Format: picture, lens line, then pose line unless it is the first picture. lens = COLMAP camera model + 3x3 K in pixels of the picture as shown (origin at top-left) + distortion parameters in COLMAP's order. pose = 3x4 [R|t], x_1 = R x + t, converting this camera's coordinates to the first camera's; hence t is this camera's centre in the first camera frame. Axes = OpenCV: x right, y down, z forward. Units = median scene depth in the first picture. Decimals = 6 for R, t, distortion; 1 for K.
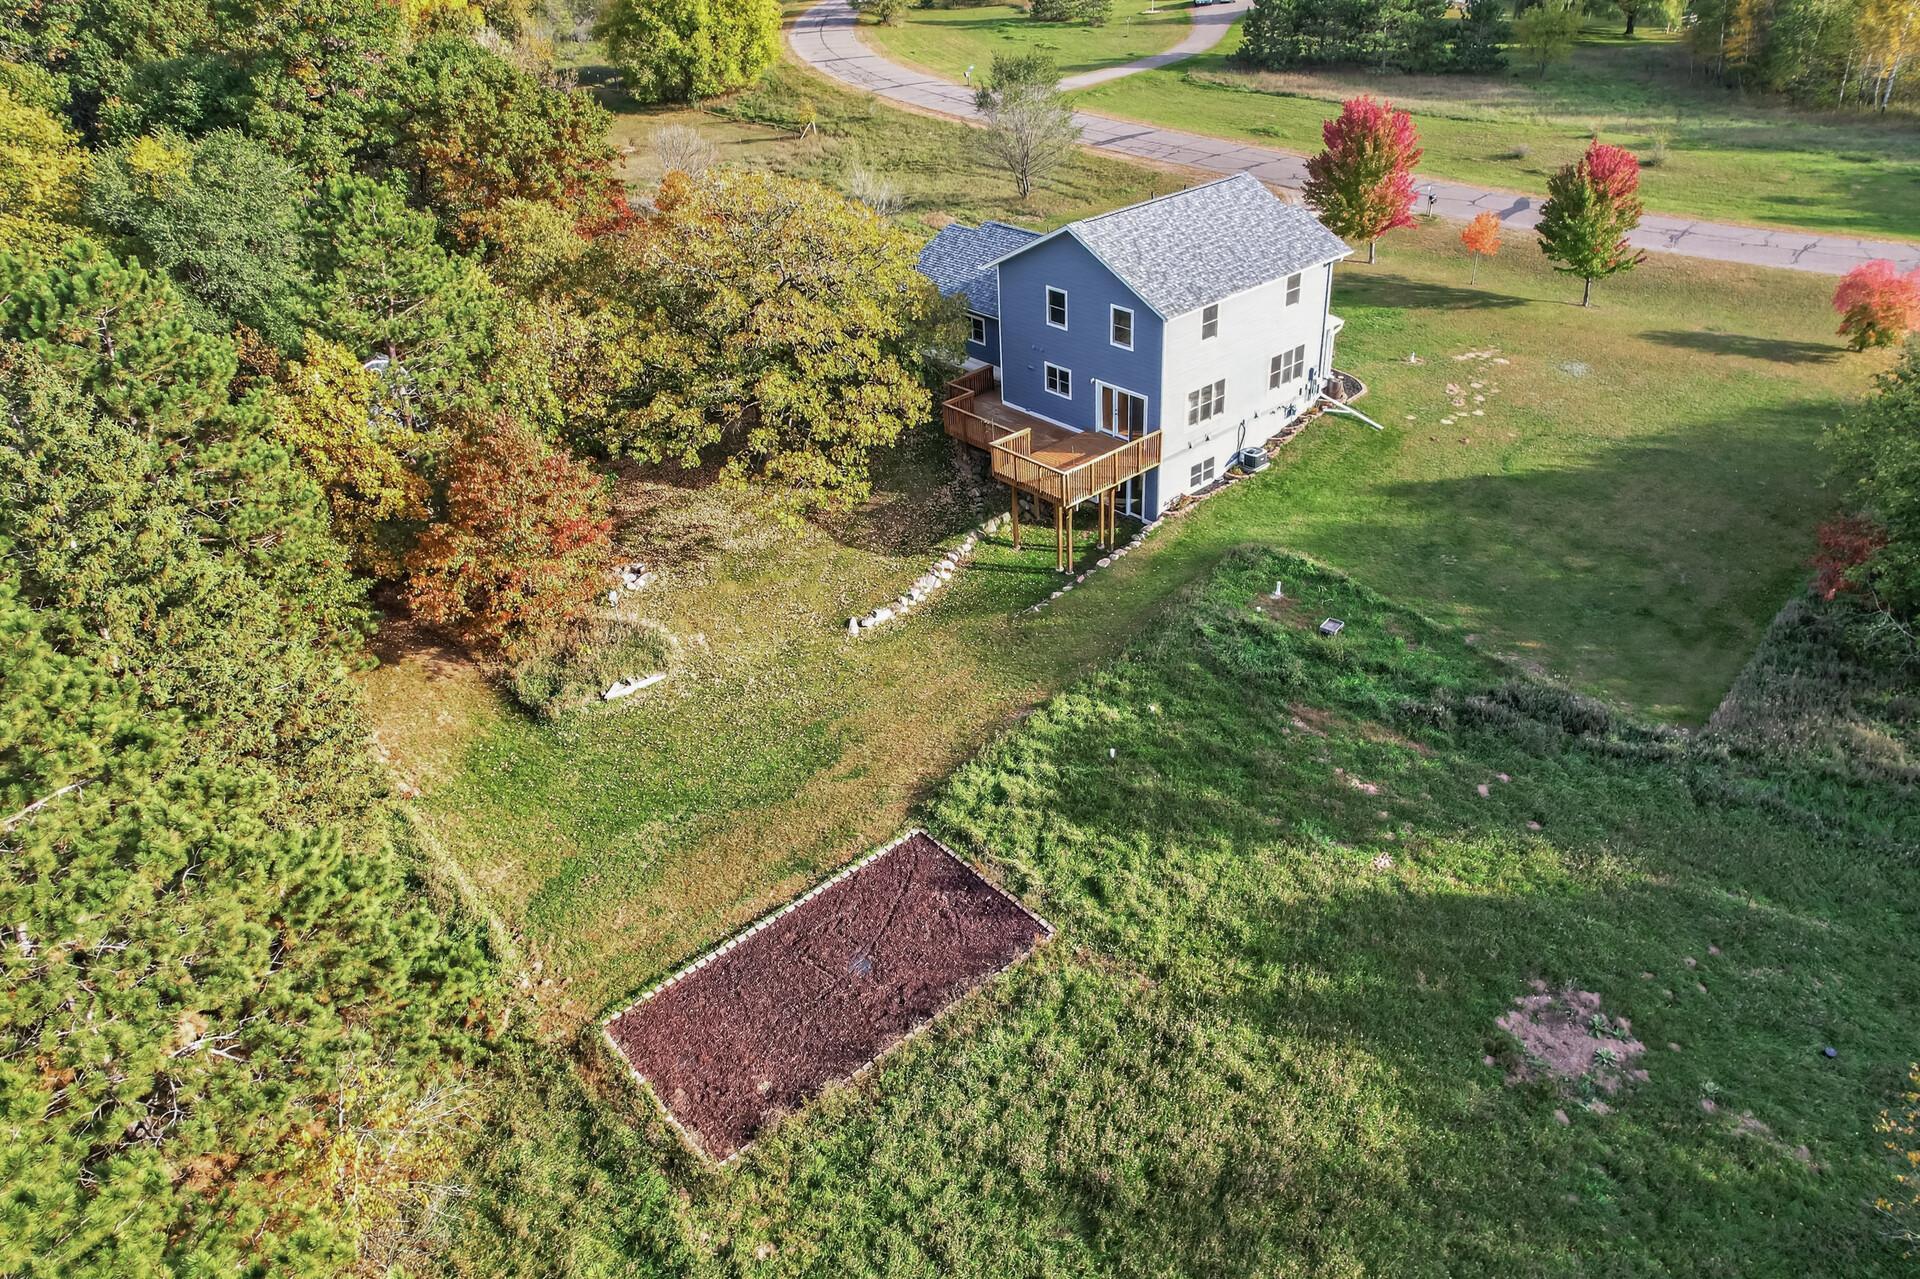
lens RADIAL K [[1252.6, 0, 944.2], [0, 1252.6, 610.2], [0, 0, 1]] dist [-0.073748, 0.059521]
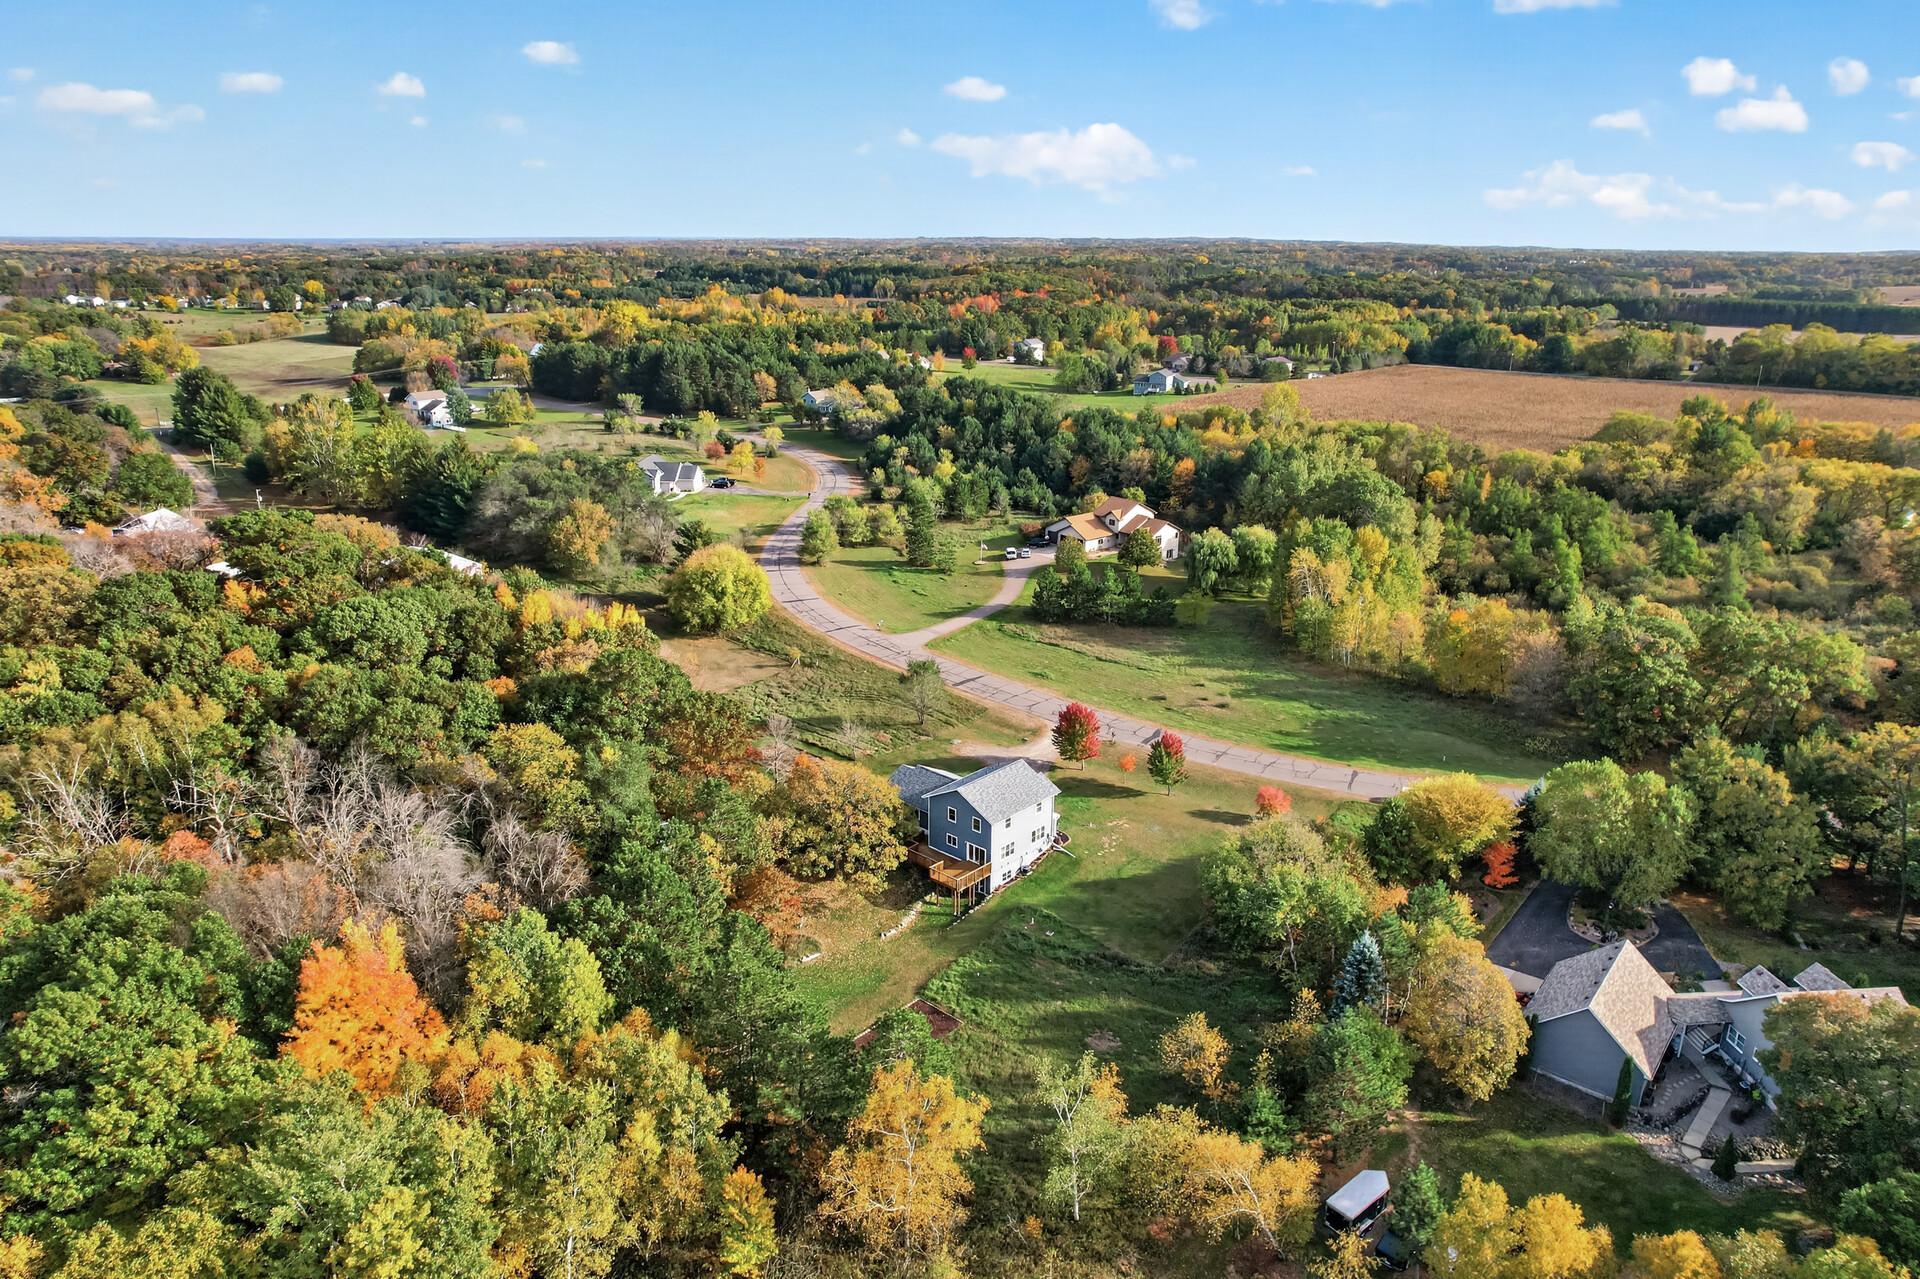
lens RADIAL K [[1252.6, 0, 944.2], [0, 1252.6, 610.2], [0, 0, 1]] dist [-0.073748, 0.059521]
pose [[0.990847, 0.023848, 0.132867, -0.298785], [0.011476, 0.965826, -0.258939, 0.029819], [-0.134502, 0.258093, 0.956712, -1.711293]]
